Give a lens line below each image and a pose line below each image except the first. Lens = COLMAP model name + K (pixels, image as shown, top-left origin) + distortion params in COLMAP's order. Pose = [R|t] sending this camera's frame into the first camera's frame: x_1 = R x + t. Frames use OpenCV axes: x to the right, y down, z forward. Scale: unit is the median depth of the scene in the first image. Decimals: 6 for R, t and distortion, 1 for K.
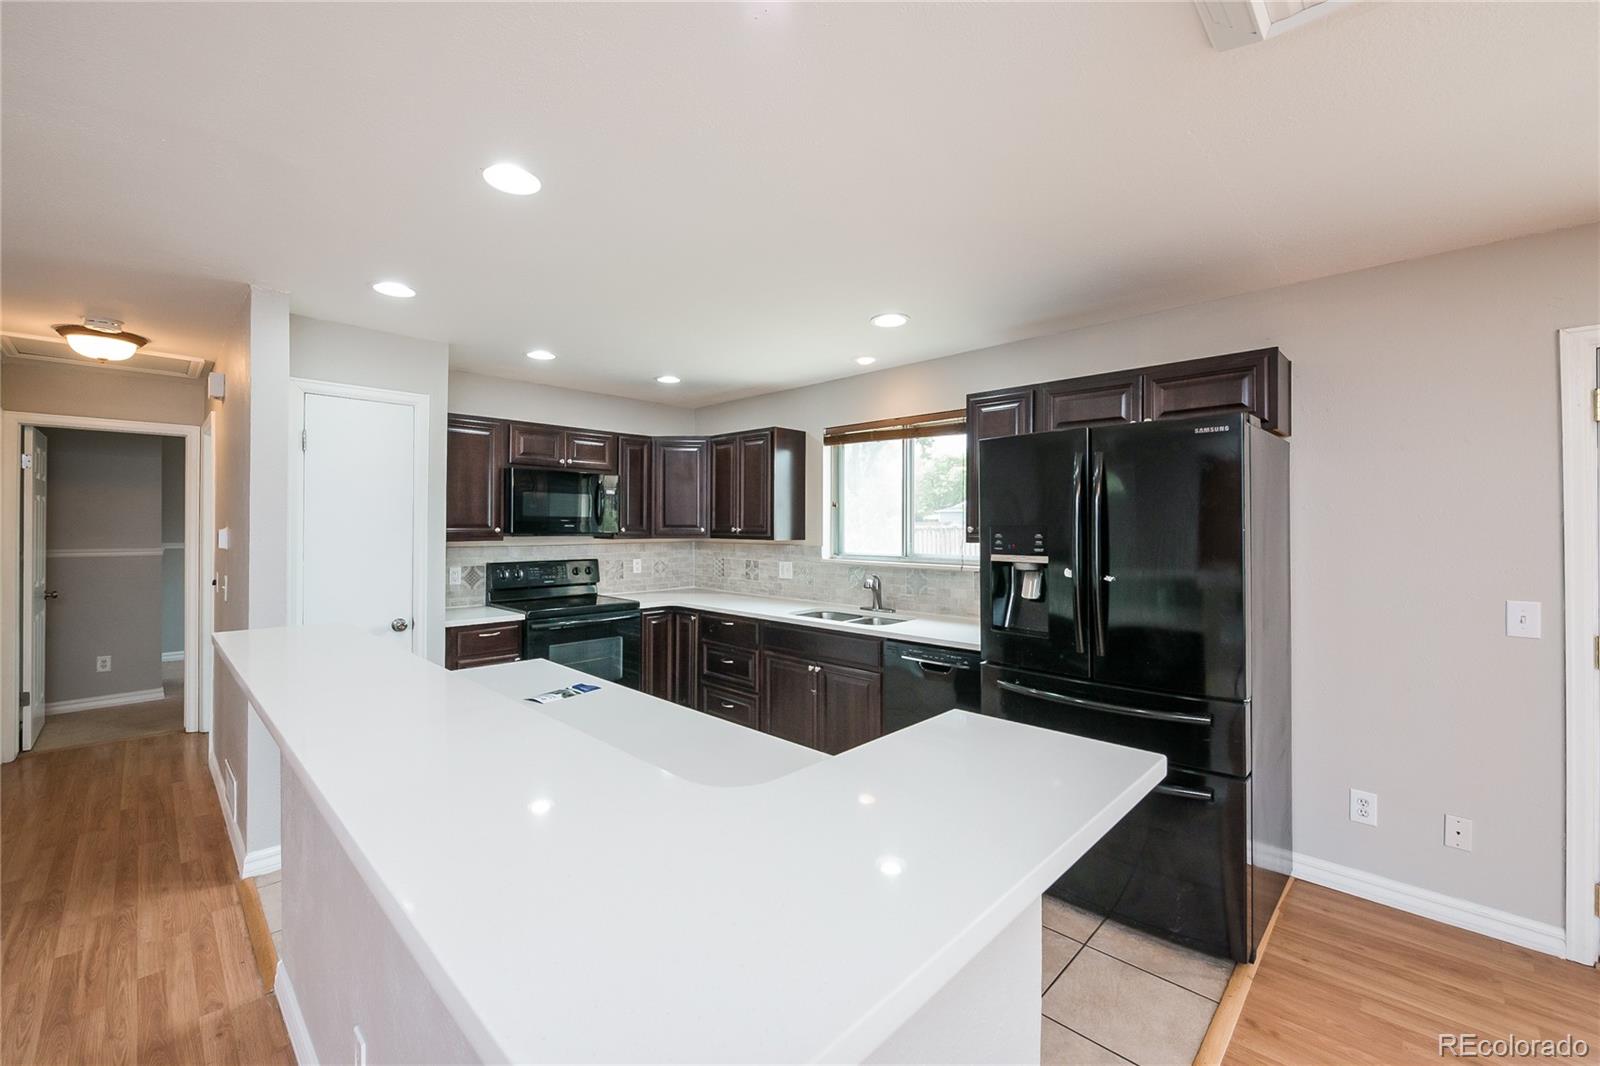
lens RADIAL K [[660.7, 0, 795.7], [0, 660.7, 527.4], [0, 0, 1]] dist [0.001822, 0.000098]
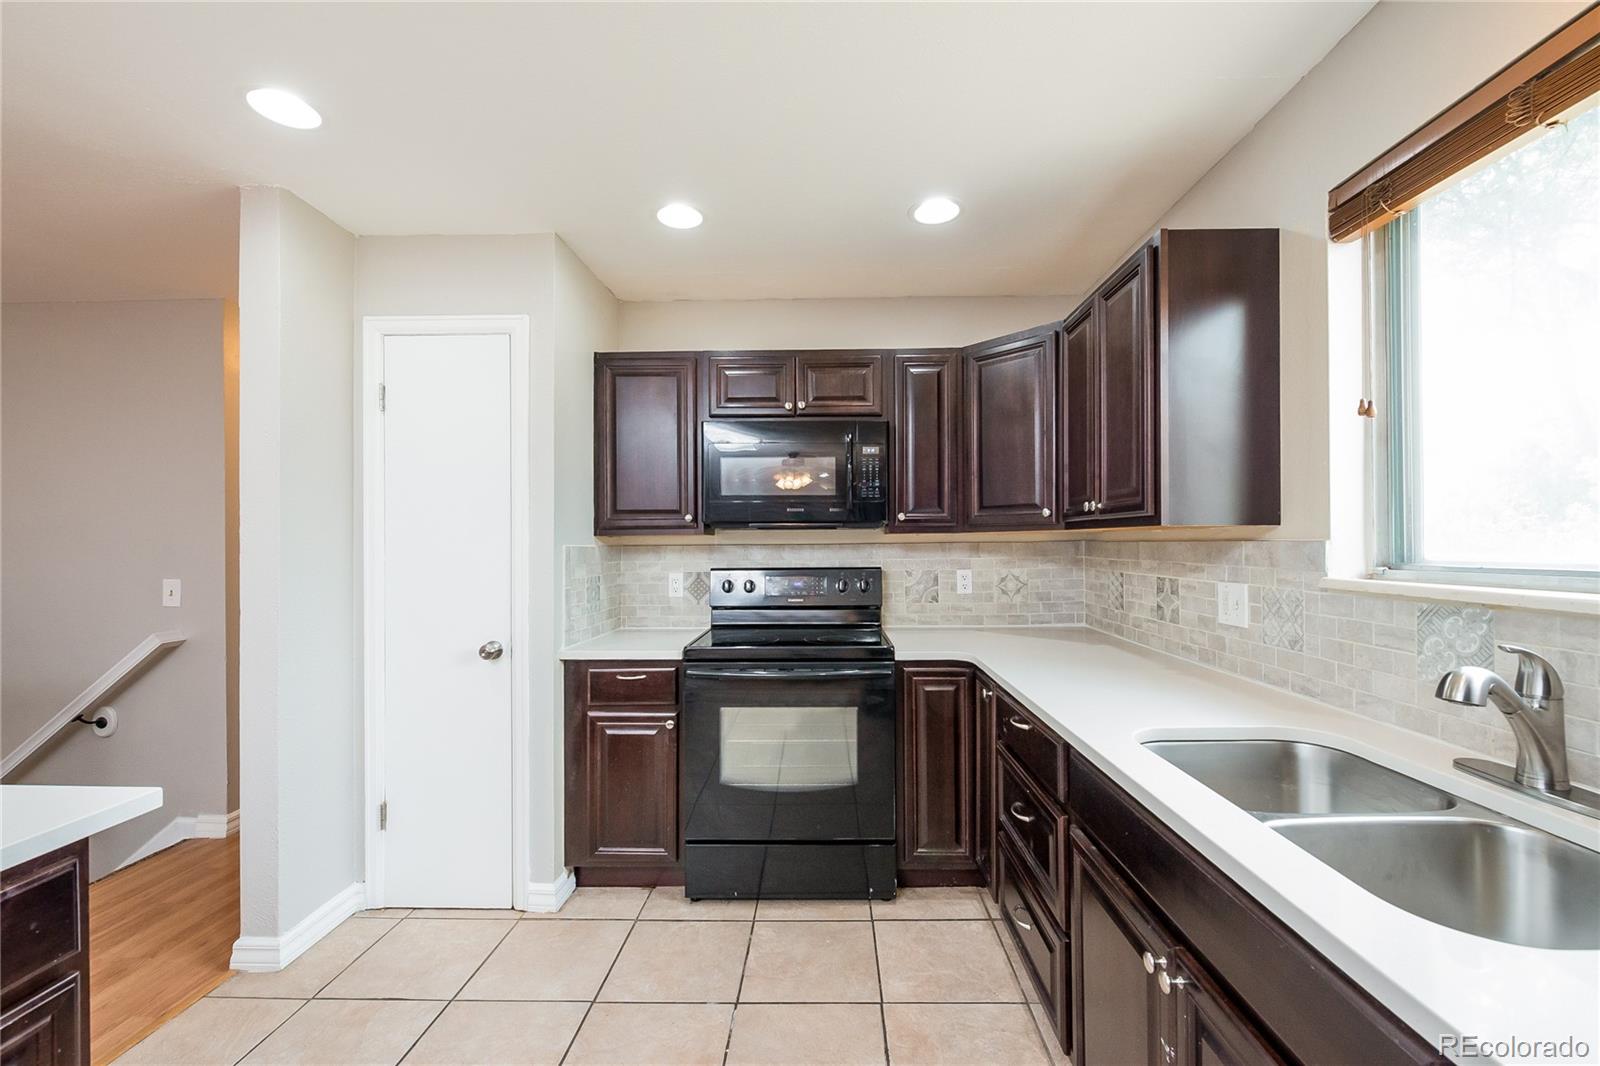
lens RADIAL K [[660.7, 0, 808.6], [0, 660.7, 543.9], [0, 0, 1]] dist [0.001822, 0.000098]
pose [[0.685259, -0.006206, -0.728273, 0.101847], [0.005662, 0.999979, -0.003193, 0.028966], [0.728278, -0.001935, 0.685279, 0.557635]]
